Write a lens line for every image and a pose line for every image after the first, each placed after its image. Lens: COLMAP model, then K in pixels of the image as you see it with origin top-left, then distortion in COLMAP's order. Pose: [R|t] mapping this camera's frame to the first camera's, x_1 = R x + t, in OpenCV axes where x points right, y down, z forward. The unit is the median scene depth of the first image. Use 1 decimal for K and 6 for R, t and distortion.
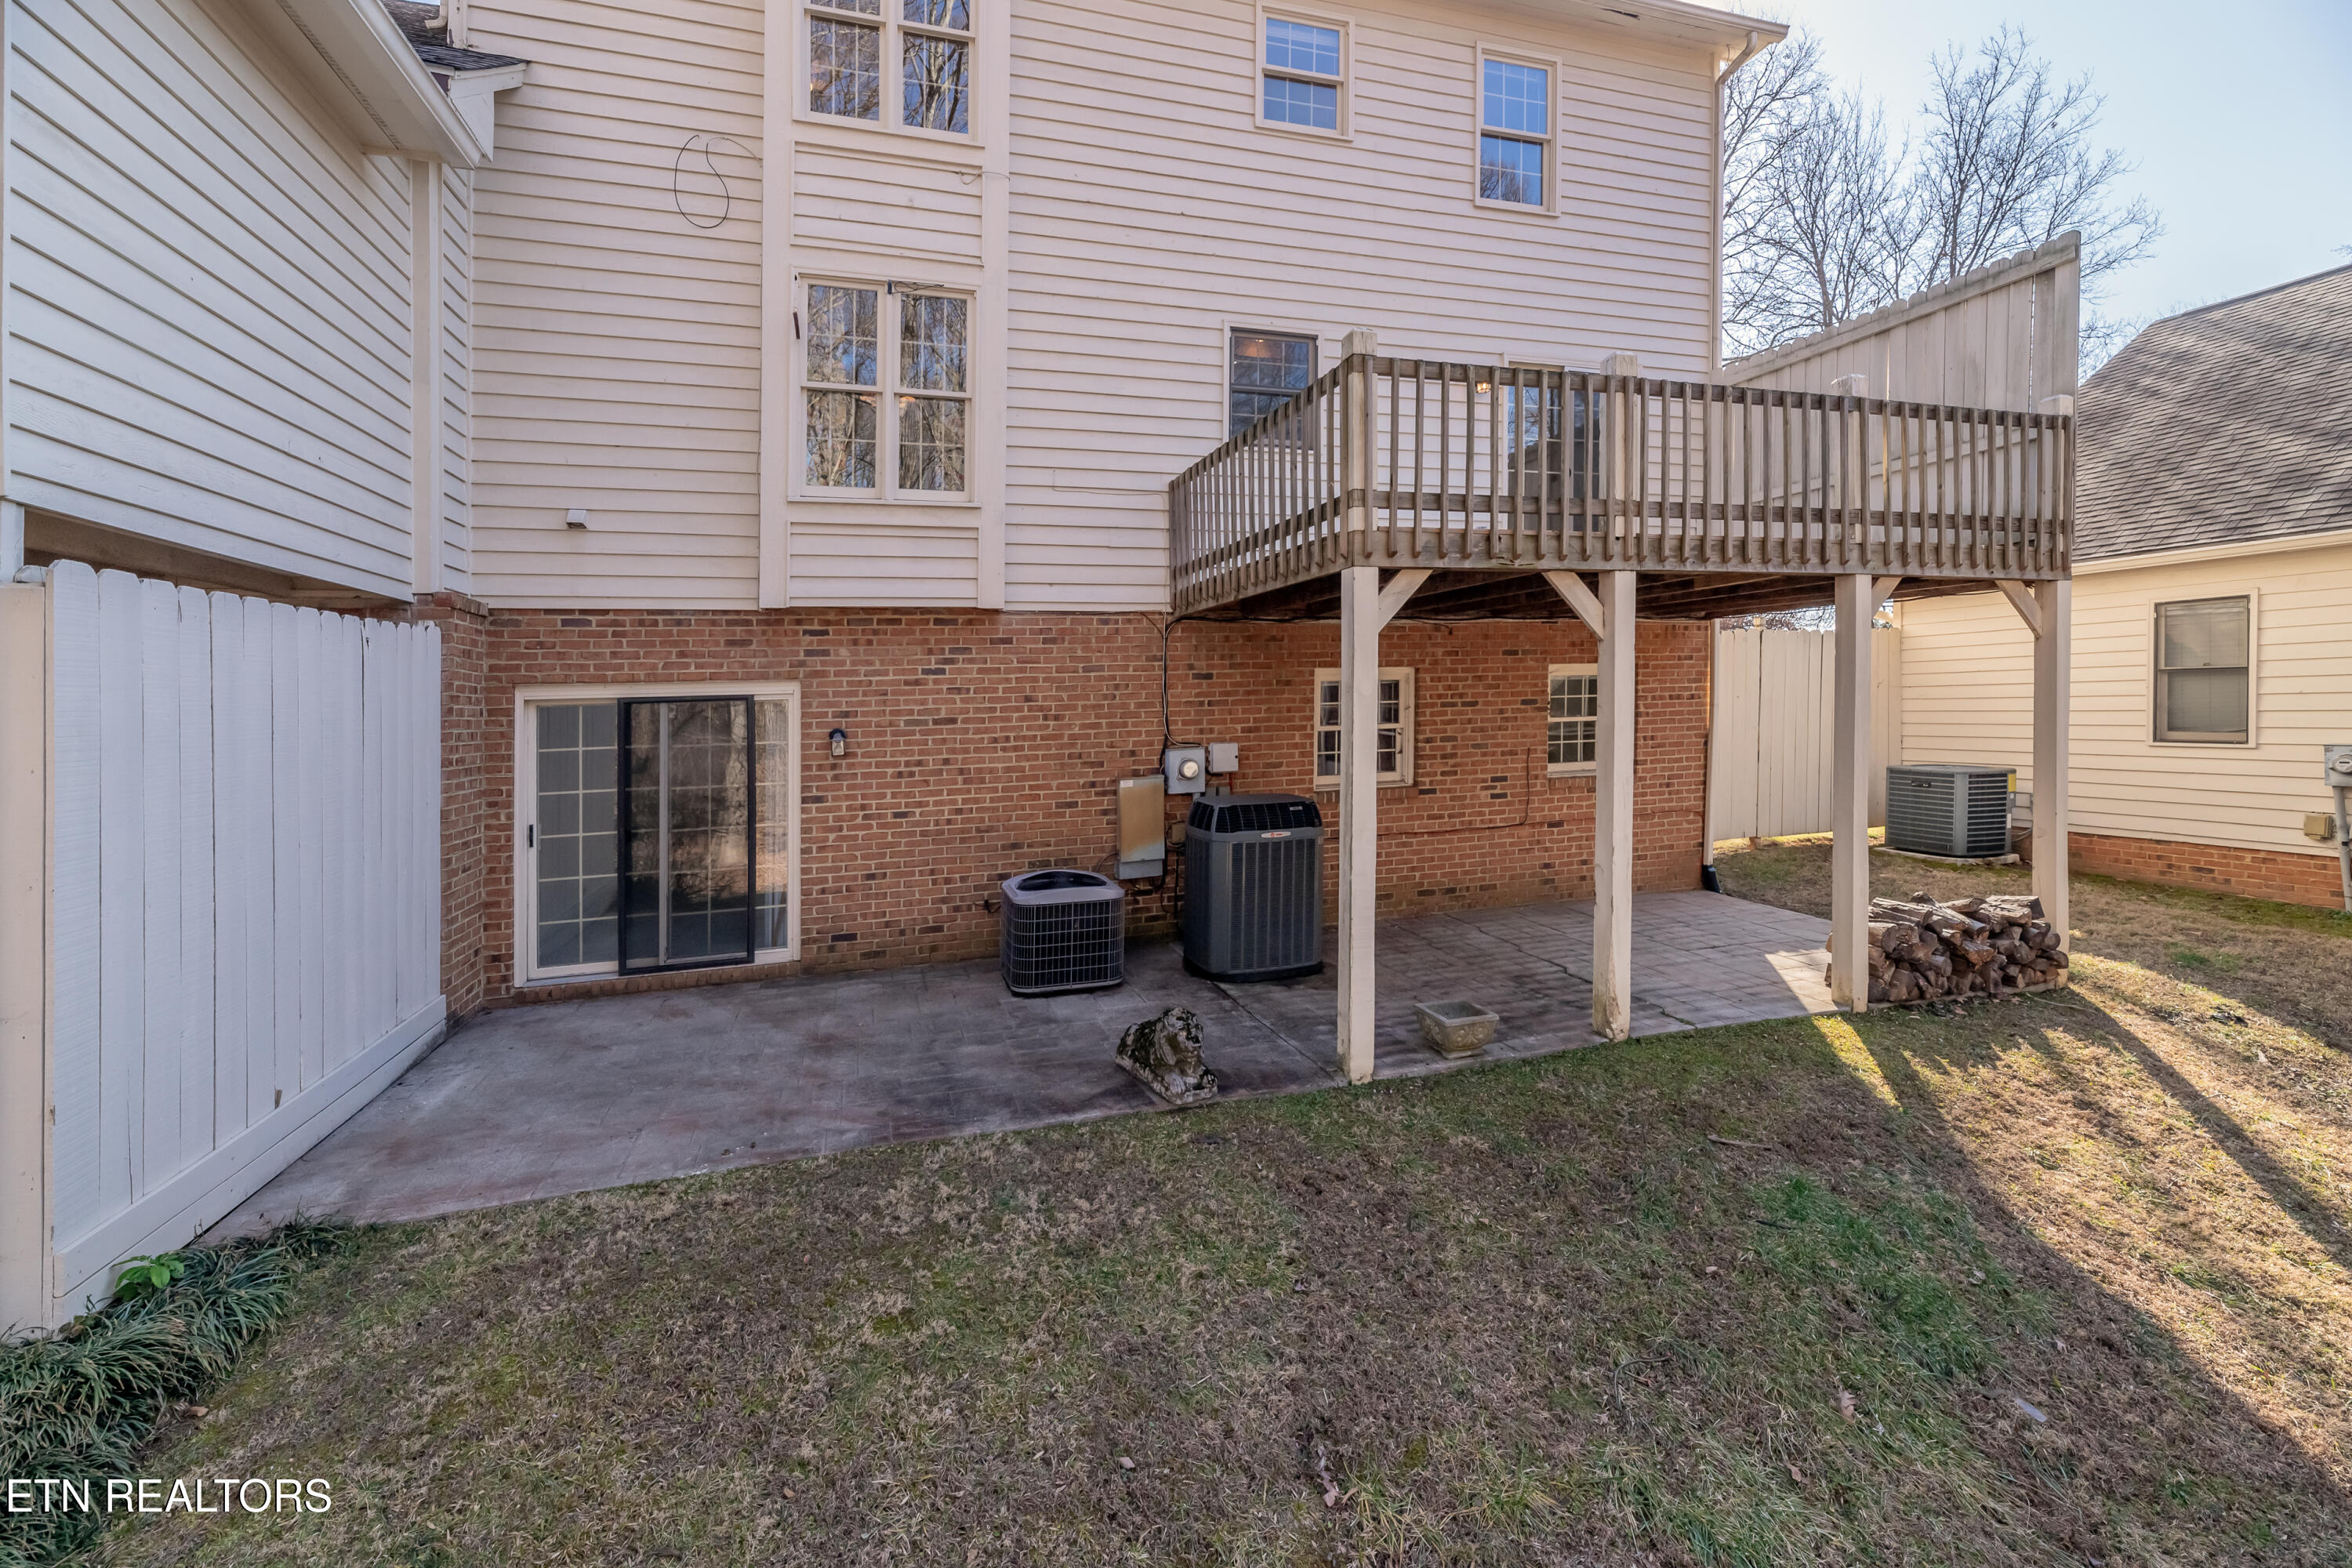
lens RADIAL K [[1000.1, 0, 1172.8], [0, 1000.1, 690.6], [0, 0, 1]] dist [0.000317, -0.000070]
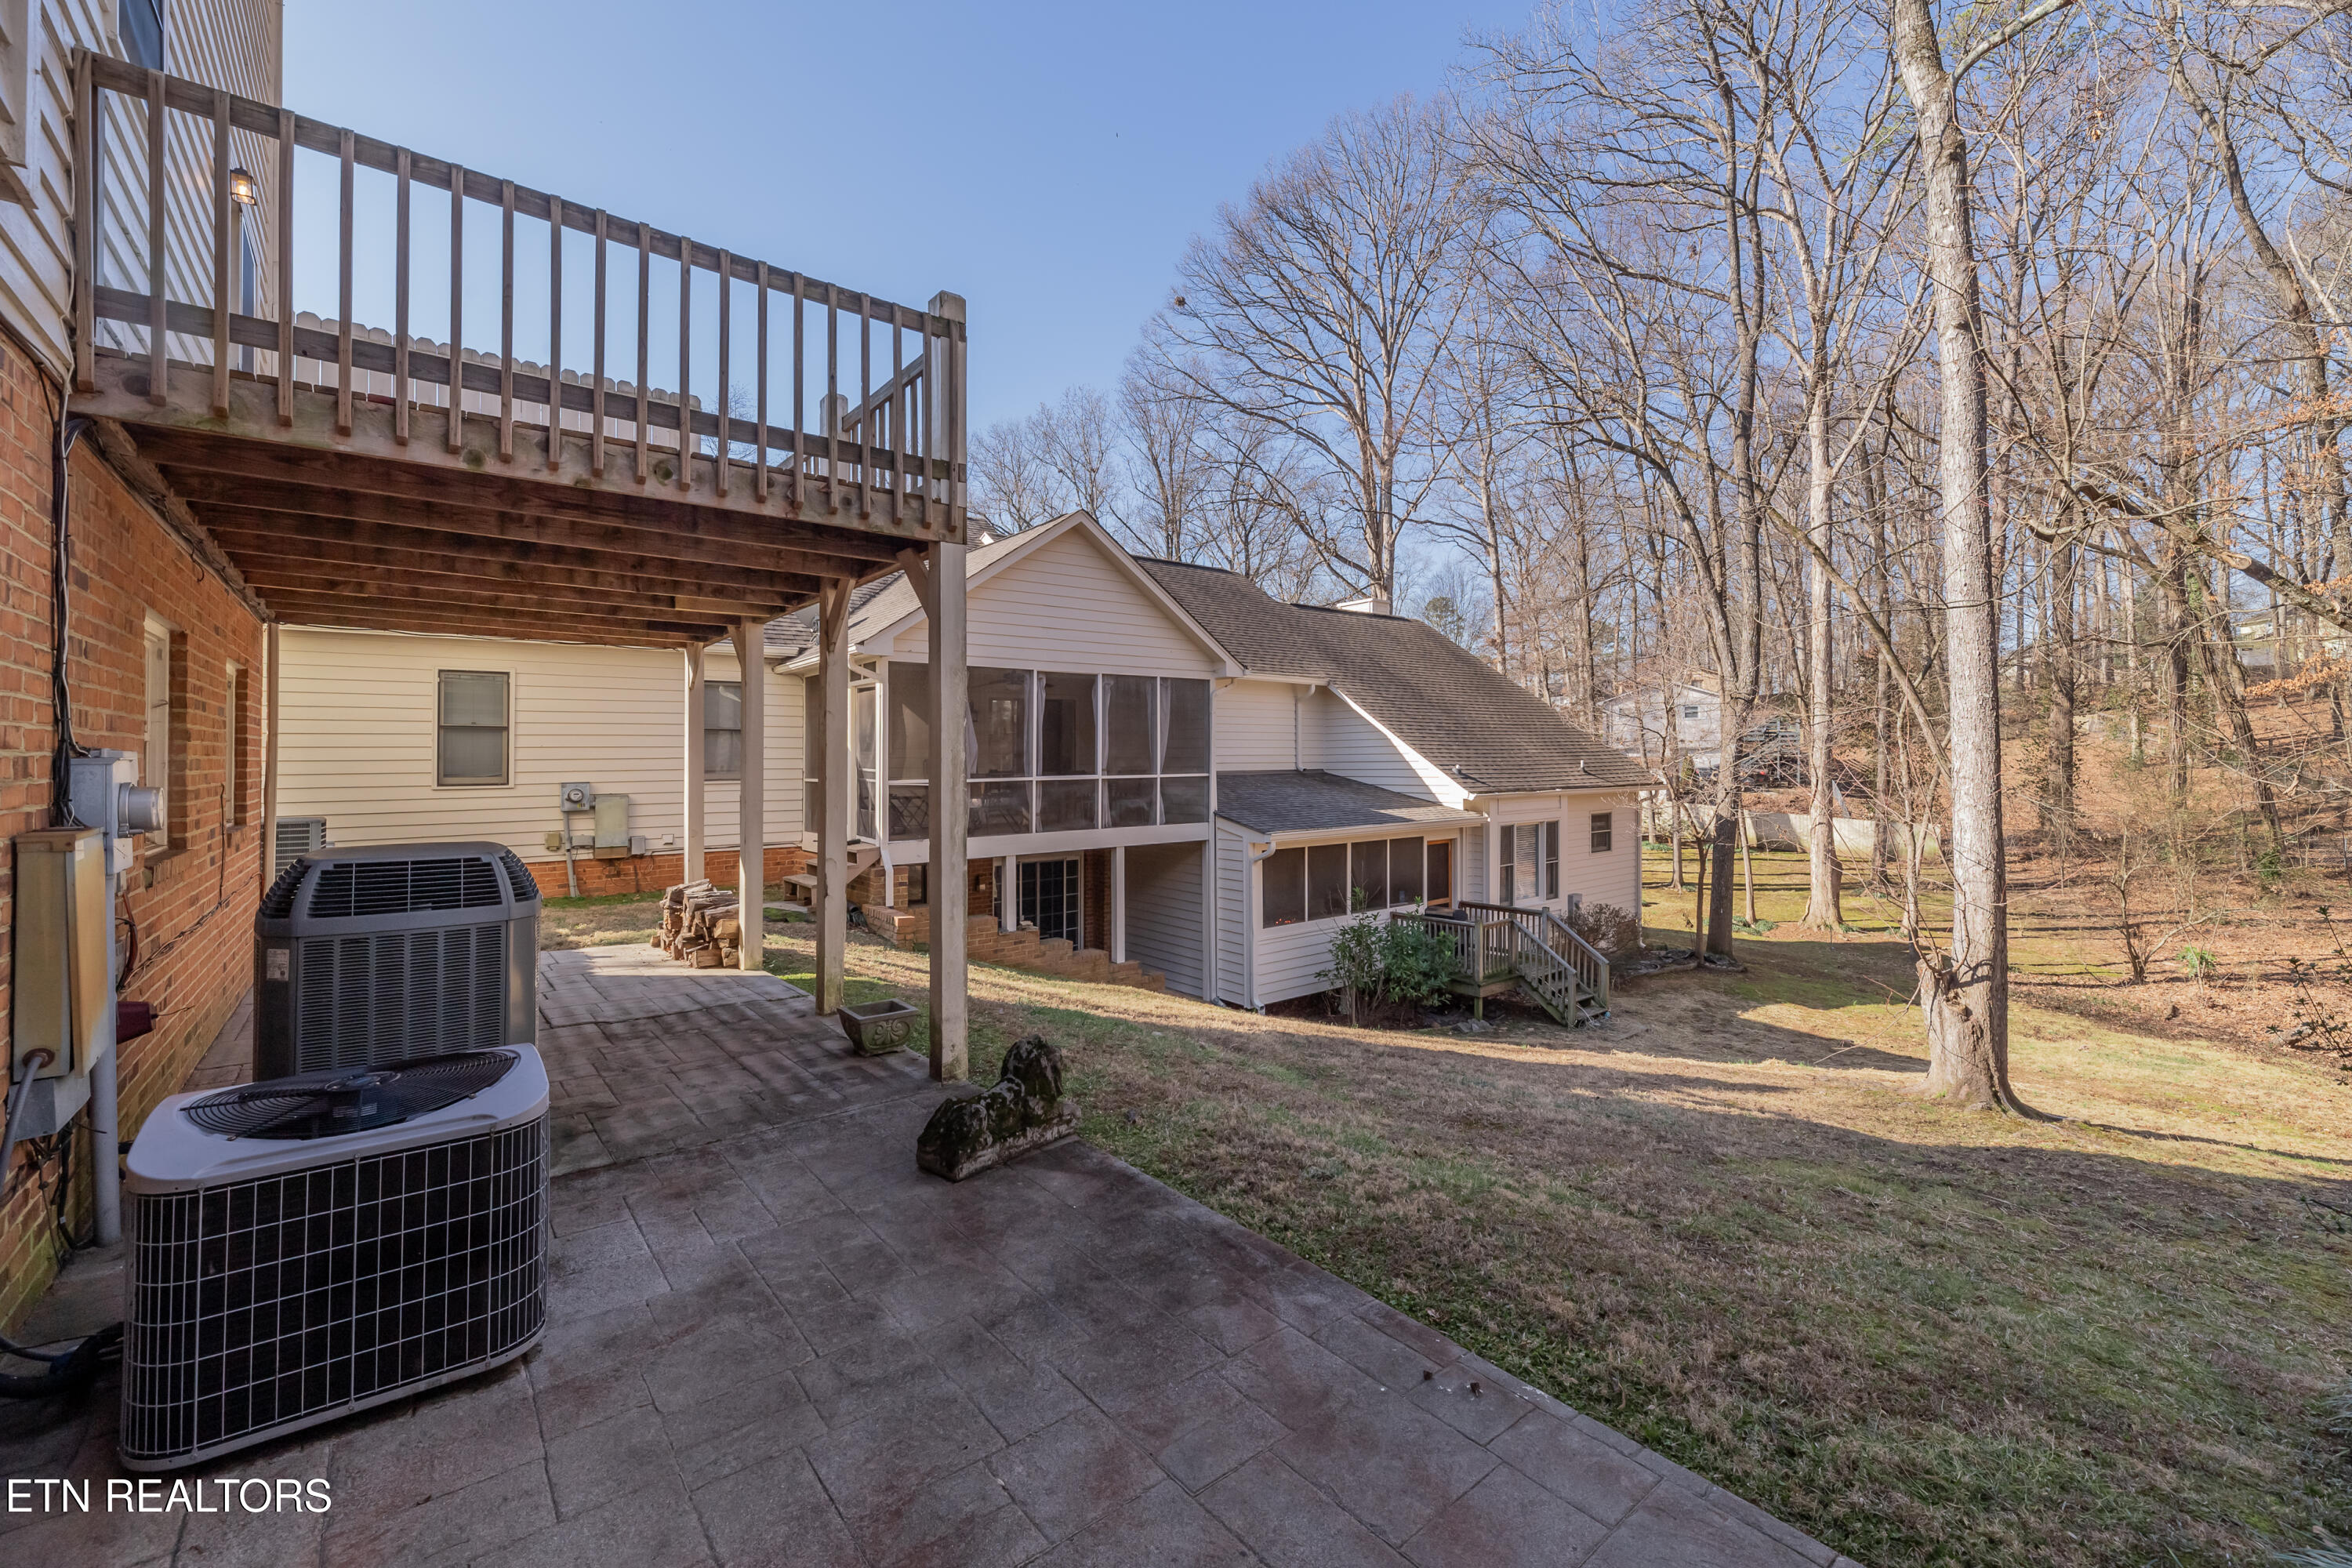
lens RADIAL K [[951.7, 0, 1176.0], [0, 951.7, 784.0], [0, 0, 1]] dist [0.000113, 0.000026]
pose [[-0.375624, 0.005242, 0.926757, -0.660573], [0.007051, 0.999971, -0.002798, 0.096397], [-0.926745, 0.005483, -0.375651, 1.017696]]
